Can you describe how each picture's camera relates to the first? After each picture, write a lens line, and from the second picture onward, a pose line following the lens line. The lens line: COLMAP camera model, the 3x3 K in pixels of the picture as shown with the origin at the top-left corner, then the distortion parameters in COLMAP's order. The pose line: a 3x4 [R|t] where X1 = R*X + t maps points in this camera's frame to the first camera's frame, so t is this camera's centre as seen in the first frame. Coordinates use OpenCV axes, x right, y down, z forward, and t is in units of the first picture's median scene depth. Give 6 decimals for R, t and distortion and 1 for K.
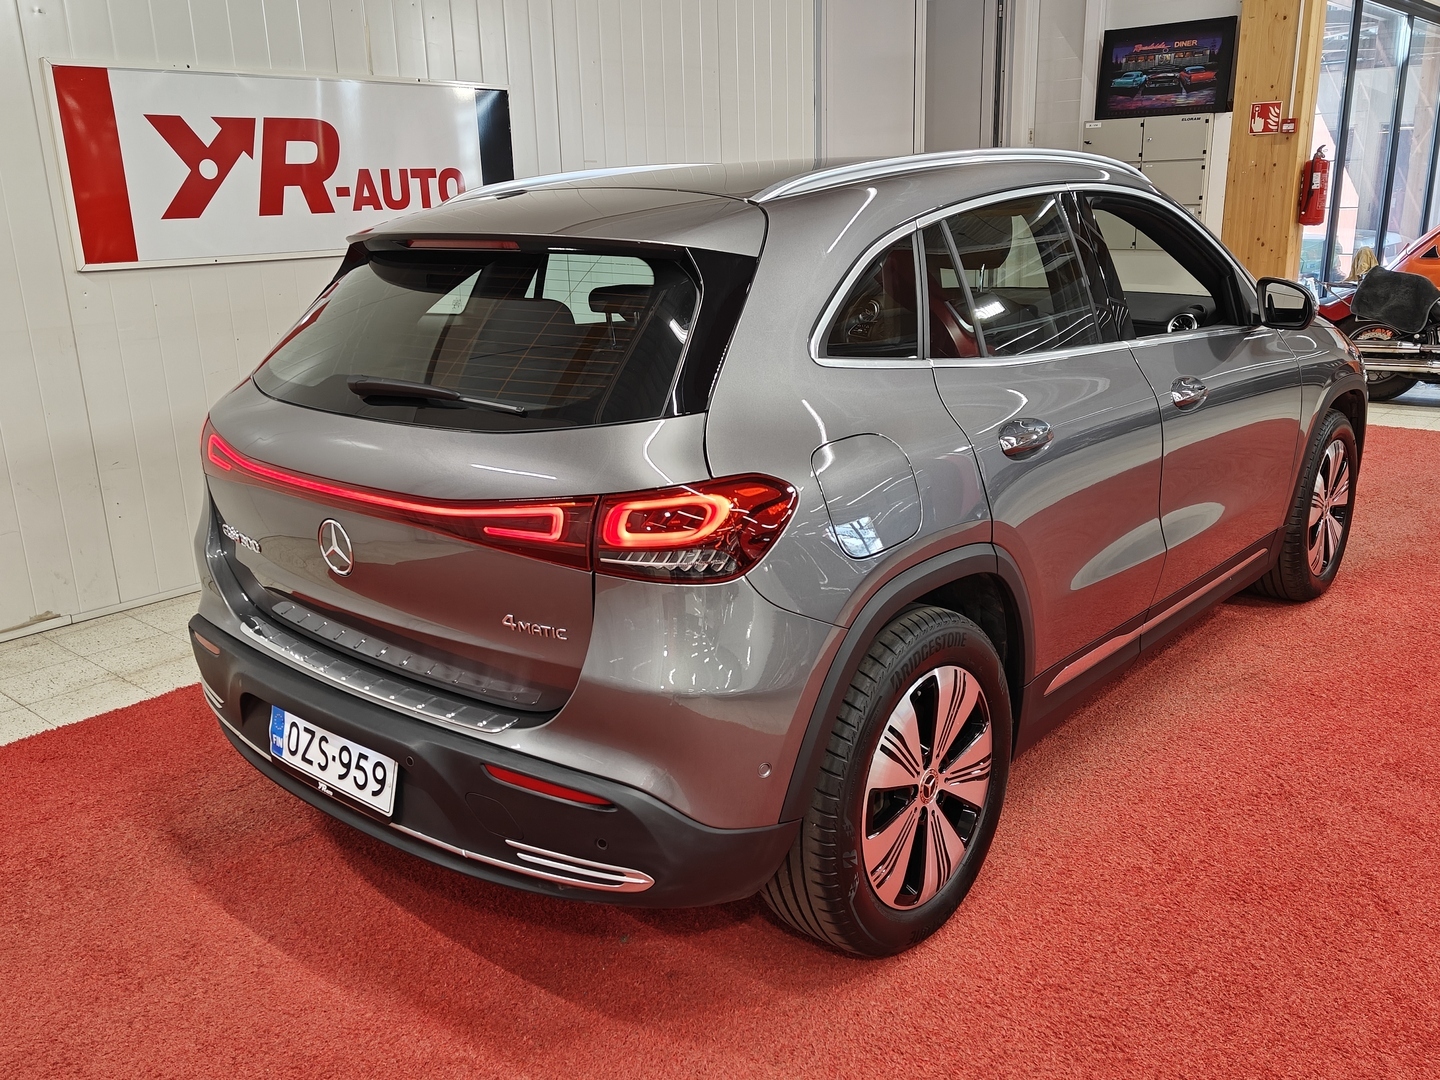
lens RADIAL K [[1181.9, 0, 720.0], [0, 1181.9, 540.0], [0, 0, 1]] dist [0.009980, 0.001264]
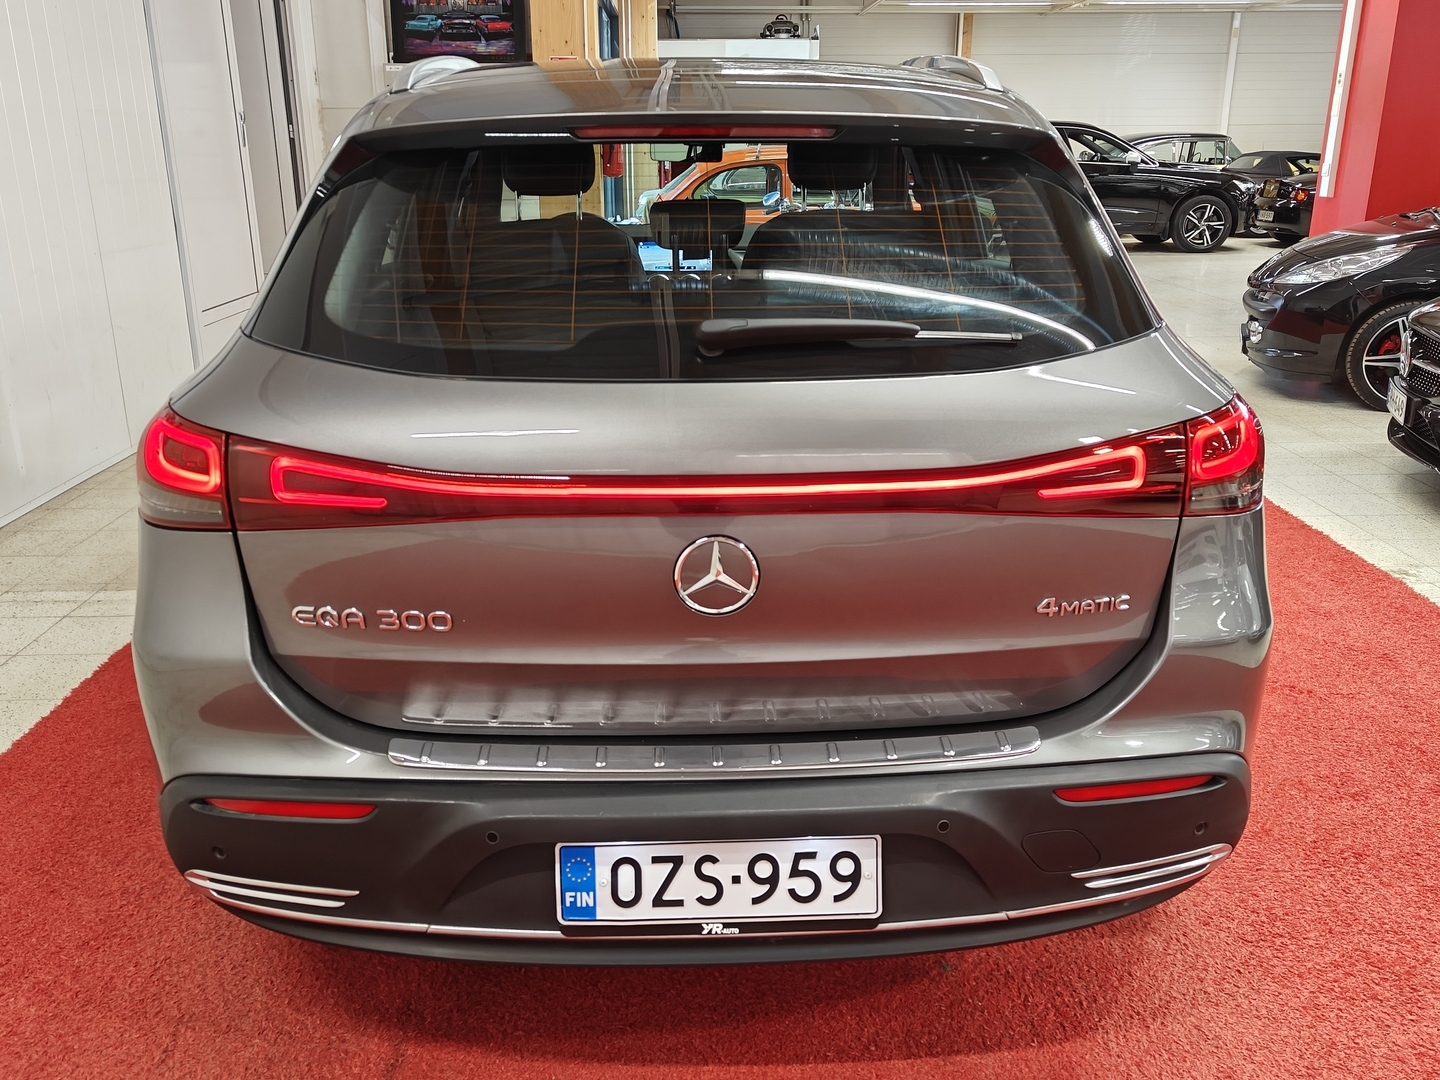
lens RADIAL K [[1181.9, 0, 720.0], [0, 1181.9, 540.0], [0, 0, 1]] dist [0.009980, 0.001264]
pose [[0.741293, -0.188526, 0.644160, -0.757612], [0.169823, 0.981196, 0.091736, -0.076005], [-0.649342, 0.041390, 0.759370, 0.486810]]
